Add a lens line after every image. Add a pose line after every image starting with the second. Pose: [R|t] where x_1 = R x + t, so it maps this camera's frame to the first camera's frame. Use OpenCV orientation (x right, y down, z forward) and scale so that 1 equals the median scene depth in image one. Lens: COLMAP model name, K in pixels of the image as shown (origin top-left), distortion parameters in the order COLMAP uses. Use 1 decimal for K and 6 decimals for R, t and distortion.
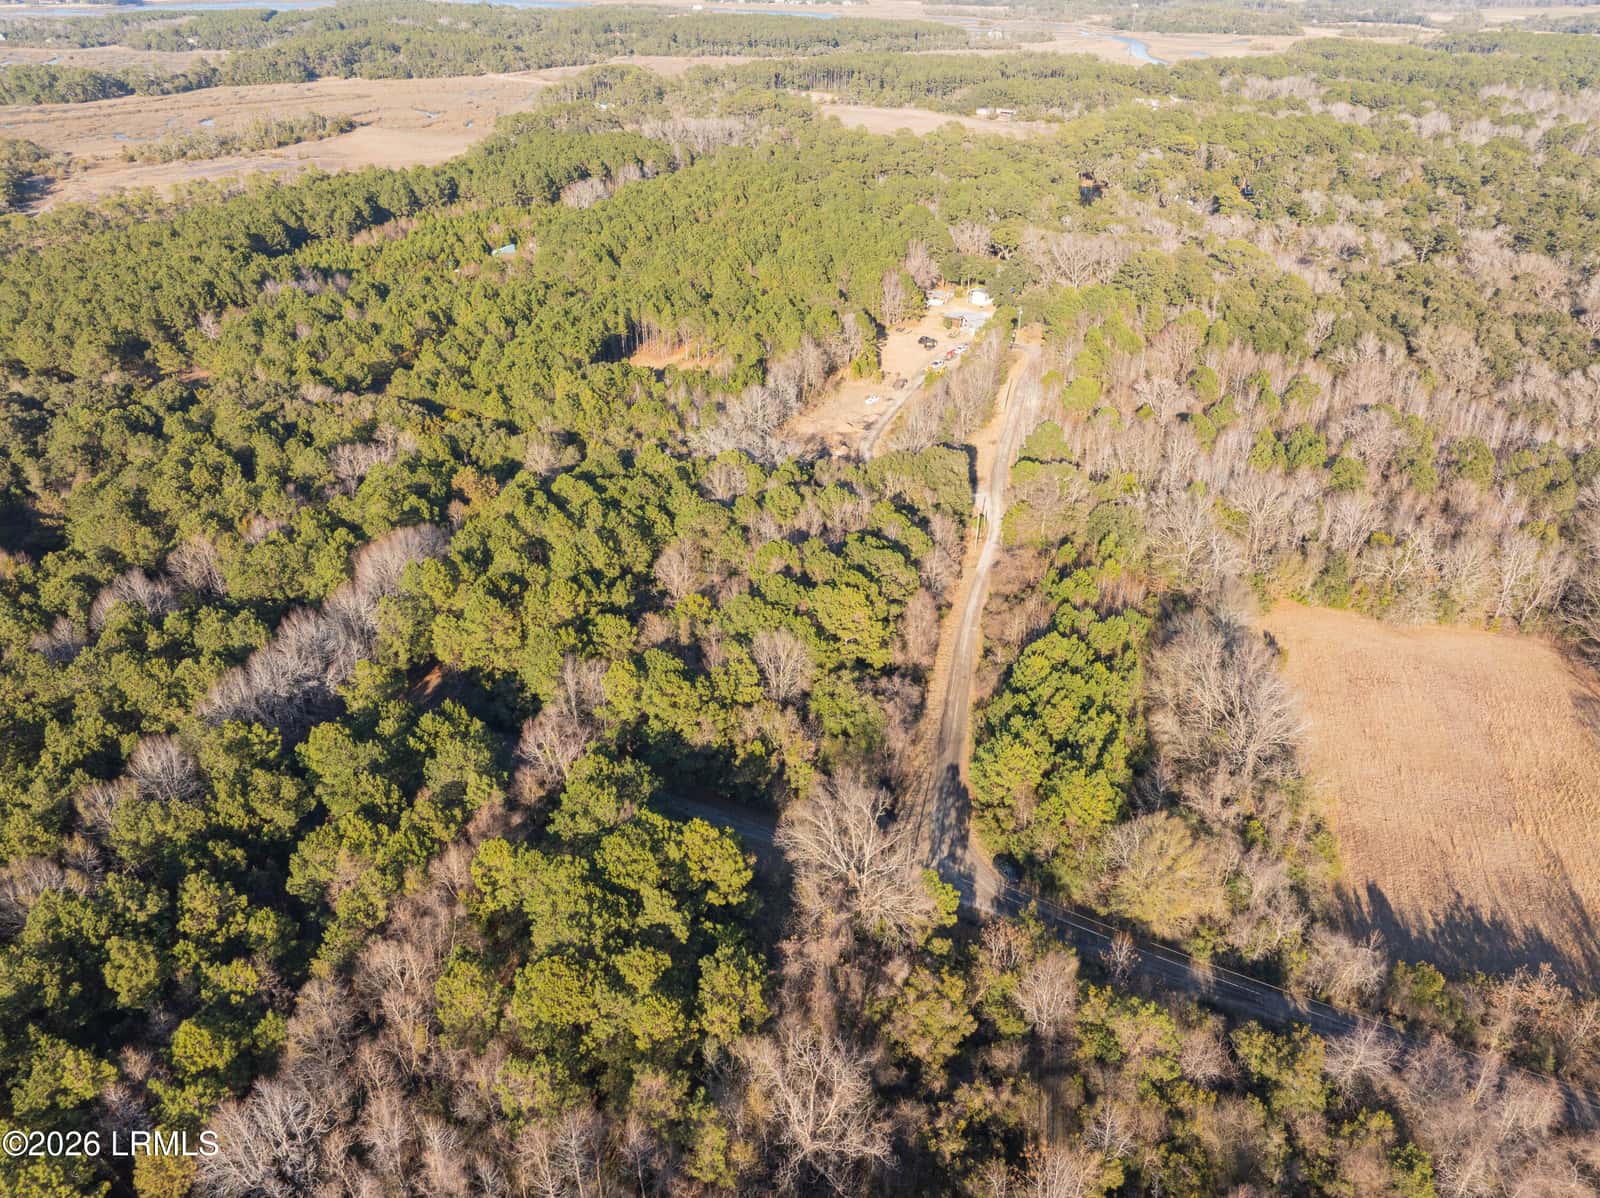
lens RADIAL K [[1127.2, 0, 807.3], [0, 1127.2, 592.0], [0, 0, 1]] dist [-0.039976, 0.006168]
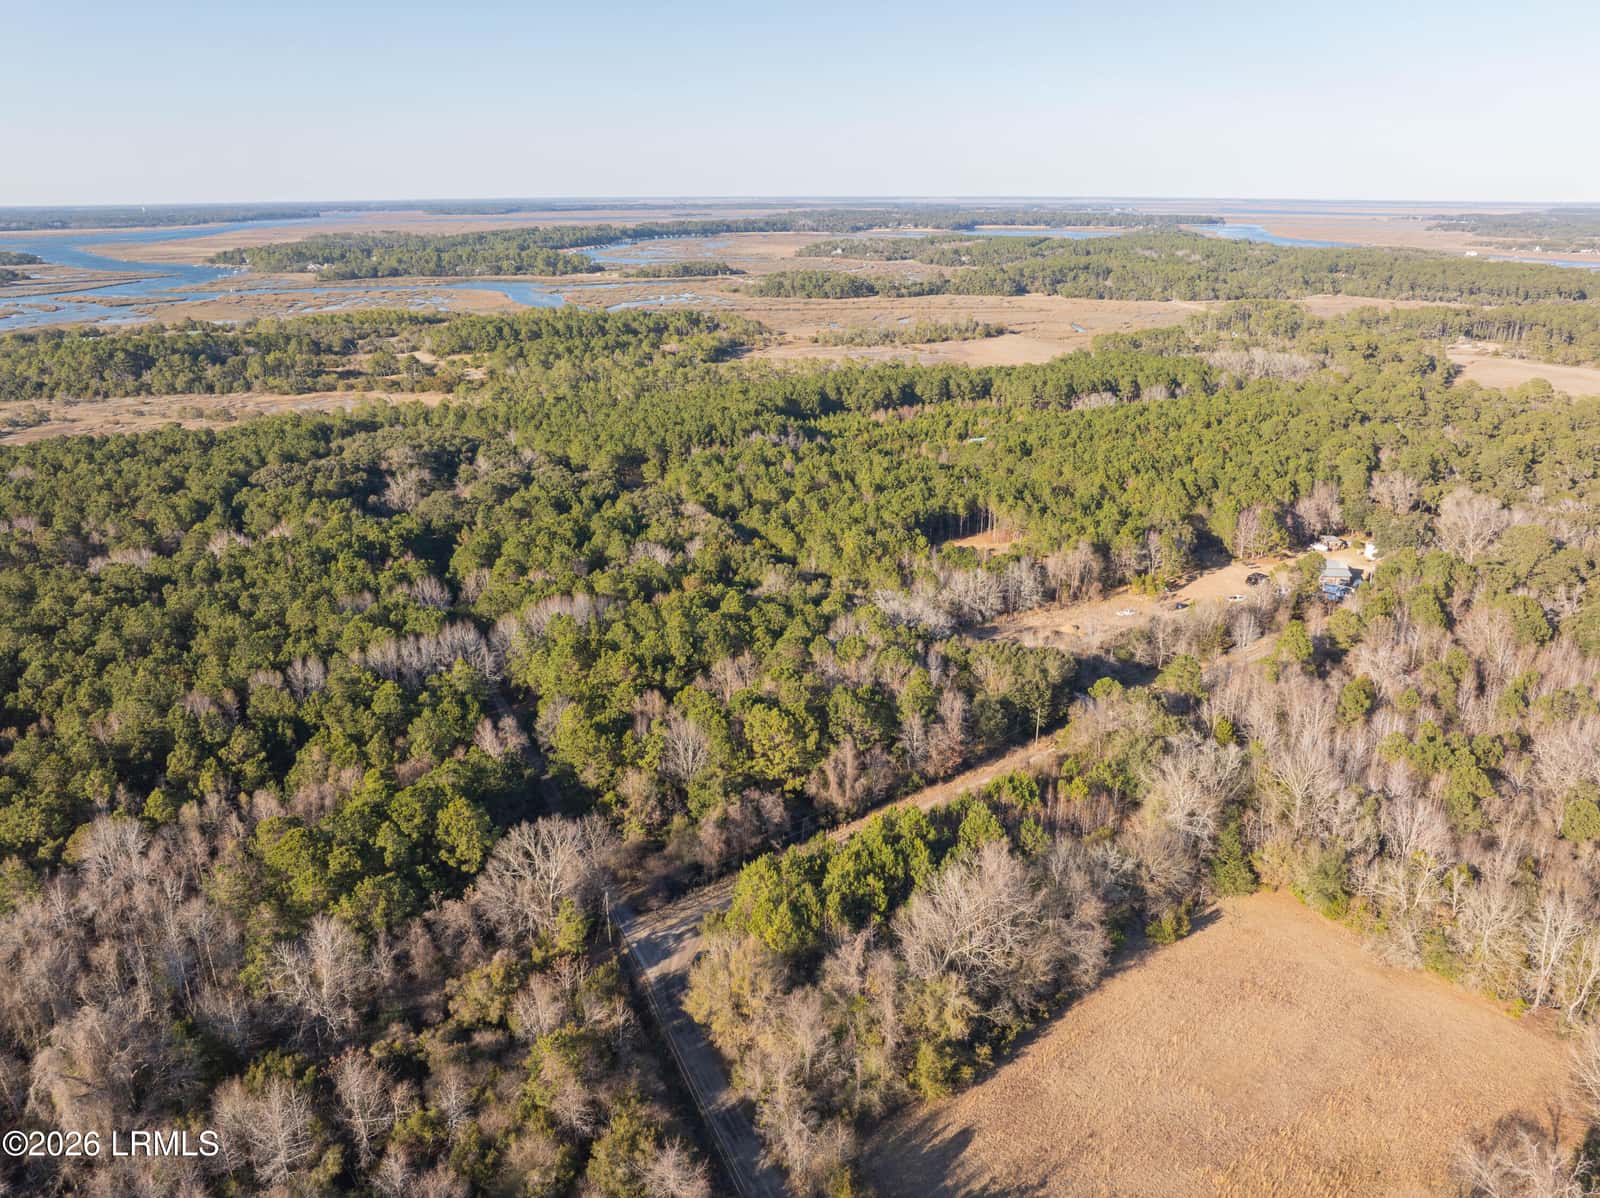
lens RADIAL K [[1127.3, 0, 807.4], [0, 1127.3, 586.3], [0, 0, 1]] dist [-0.026709, -0.023429]
pose [[0.789232, 0.202276, -0.579825, 0.545345], [-0.305749, 0.948278, -0.085359, -0.028103], [0.532569, 0.244649, 0.810257, 0.040020]]
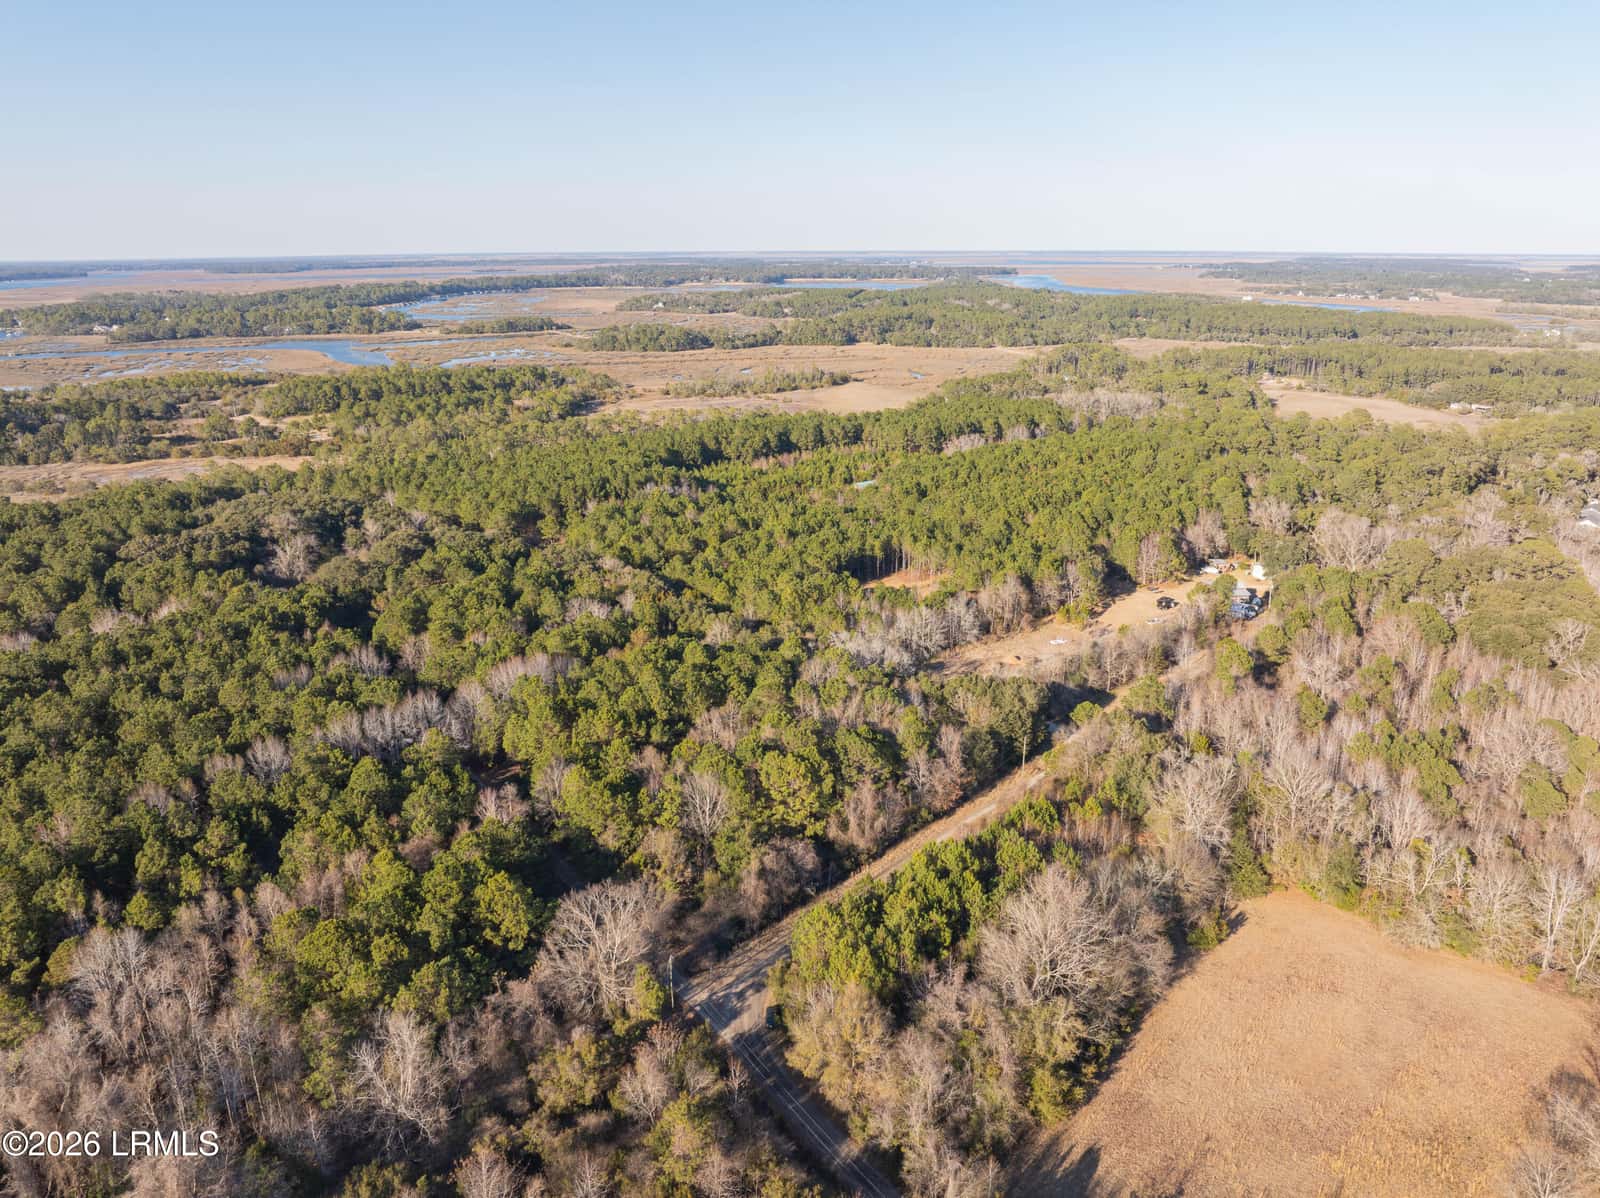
lens RADIAL K [[1127.3, 0, 807.4], [0, 1127.3, 586.3], [0, 0, 1]] dist [-0.026709, -0.023429]
pose [[0.881932, 0.133337, -0.452125, 0.421201], [-0.232615, 0.957344, -0.171415, 0.017621], [0.409983, 0.256348, 0.875328, -0.029794]]
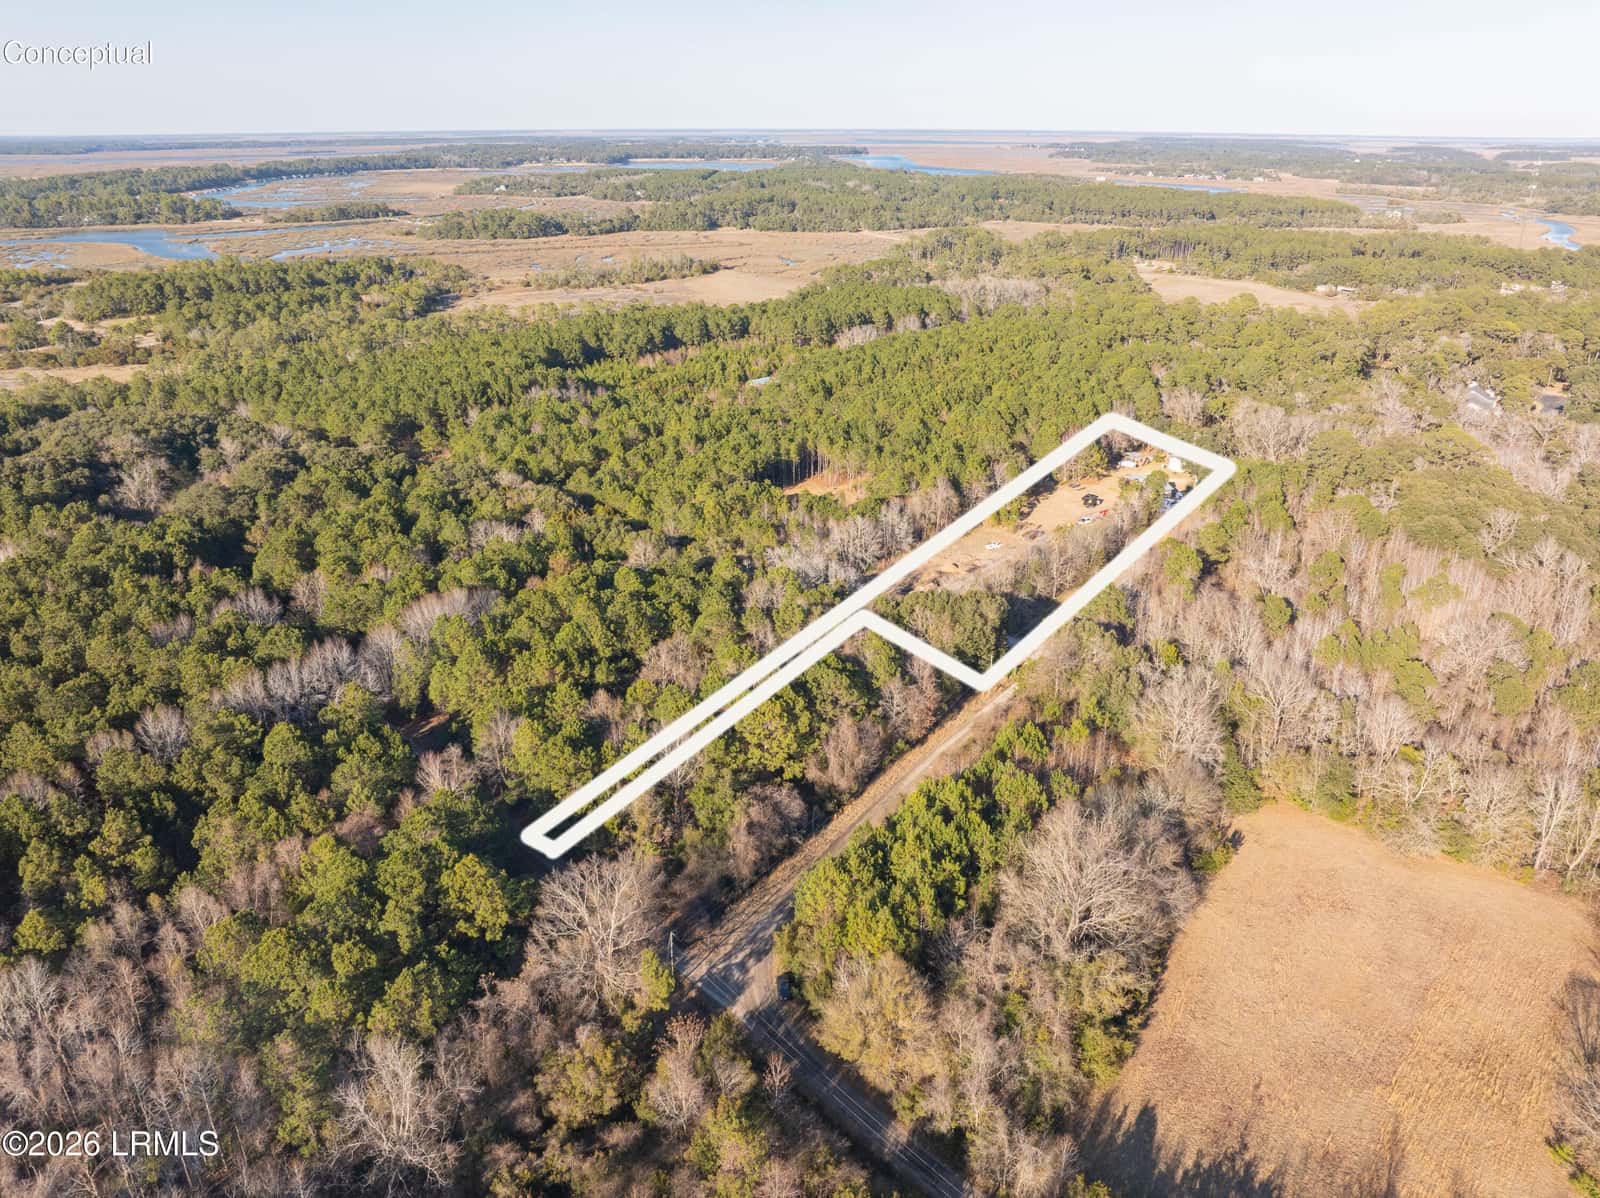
lens RADIAL K [[1127.2, 0, 807.3], [0, 1127.2, 592.0], [0, 0, 1]] dist [-0.039976, 0.006168]
pose [[0.936468, 0.136521, -0.323095, 0.309148], [-0.176759, 0.979311, -0.098524, -0.001814], [0.302959, 0.149375, 0.941224, 0.006249]]
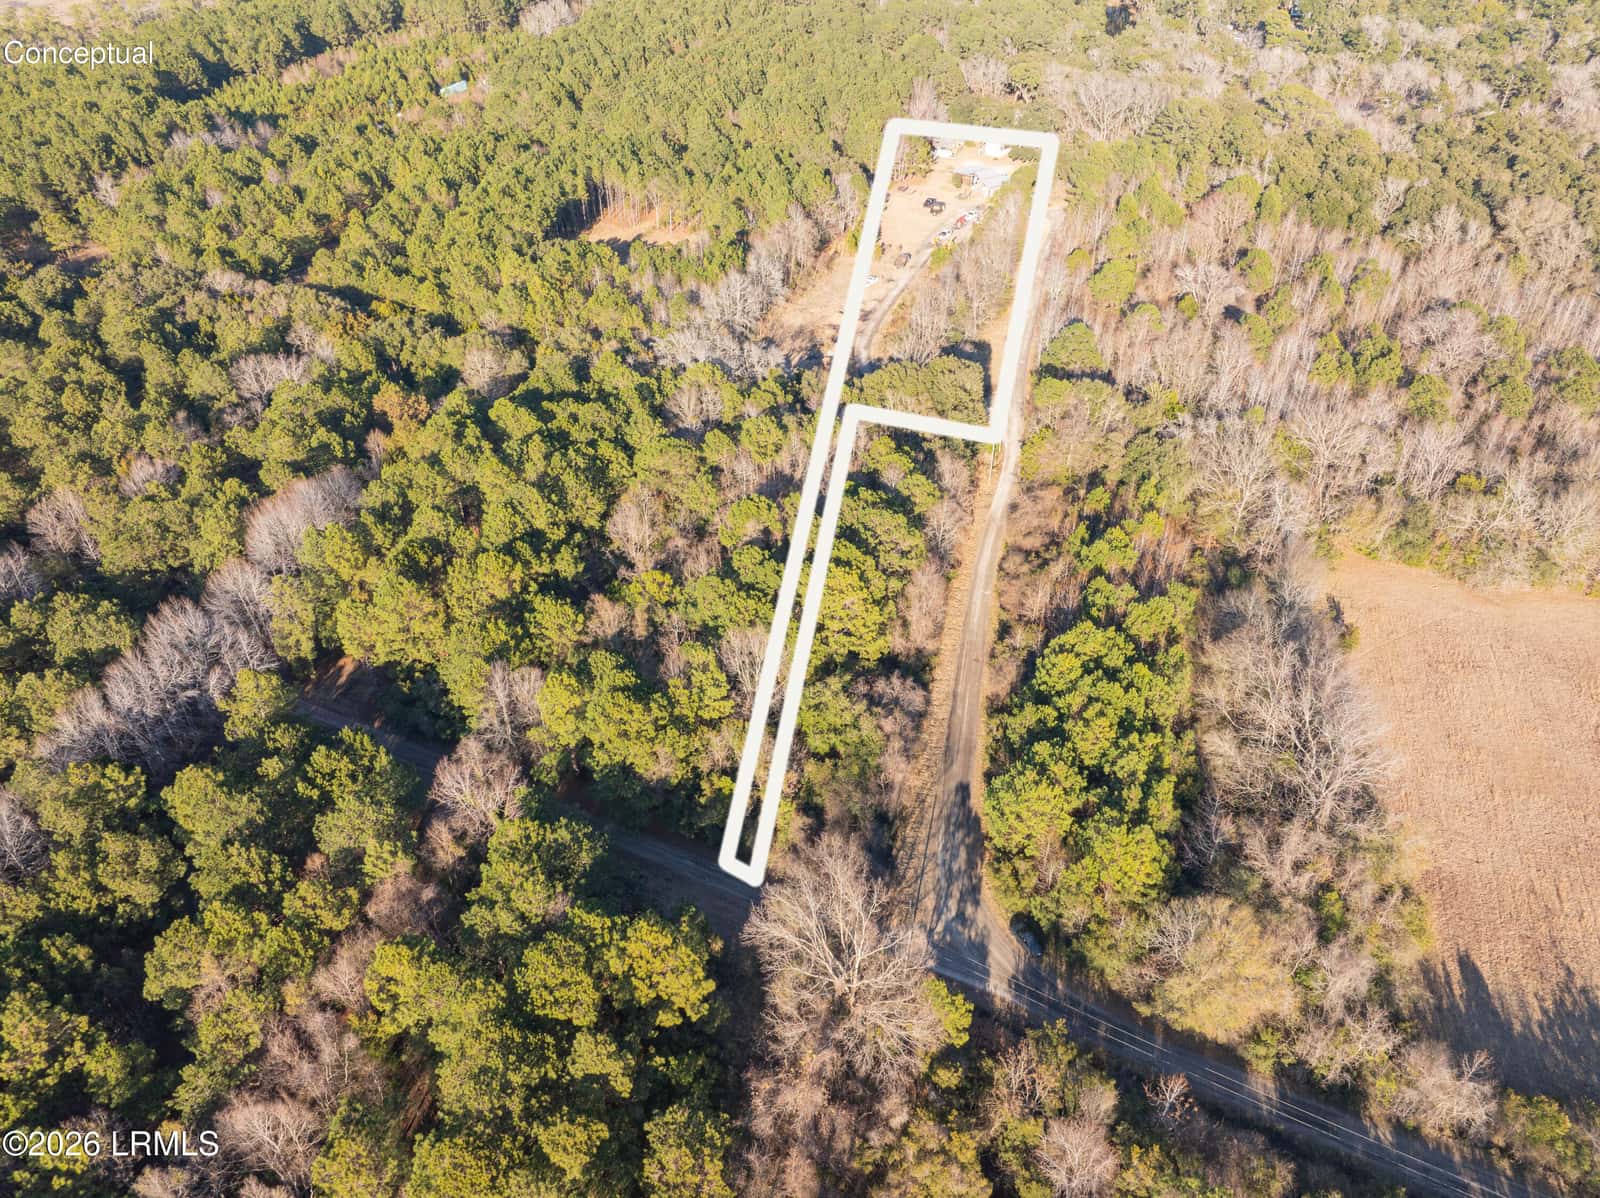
lens RADIAL K [[1130.6, 0, 807.1], [0, 1130.6, 590.1], [0, 0, 1]] dist [-0.061022, 0.037870]
pose [[0.999996, -0.001502, 0.002534, 0.008891], [0.001109, 0.988955, 0.148213, -0.084707], [-0.002728, -0.148209, 0.988952, 0.142977]]
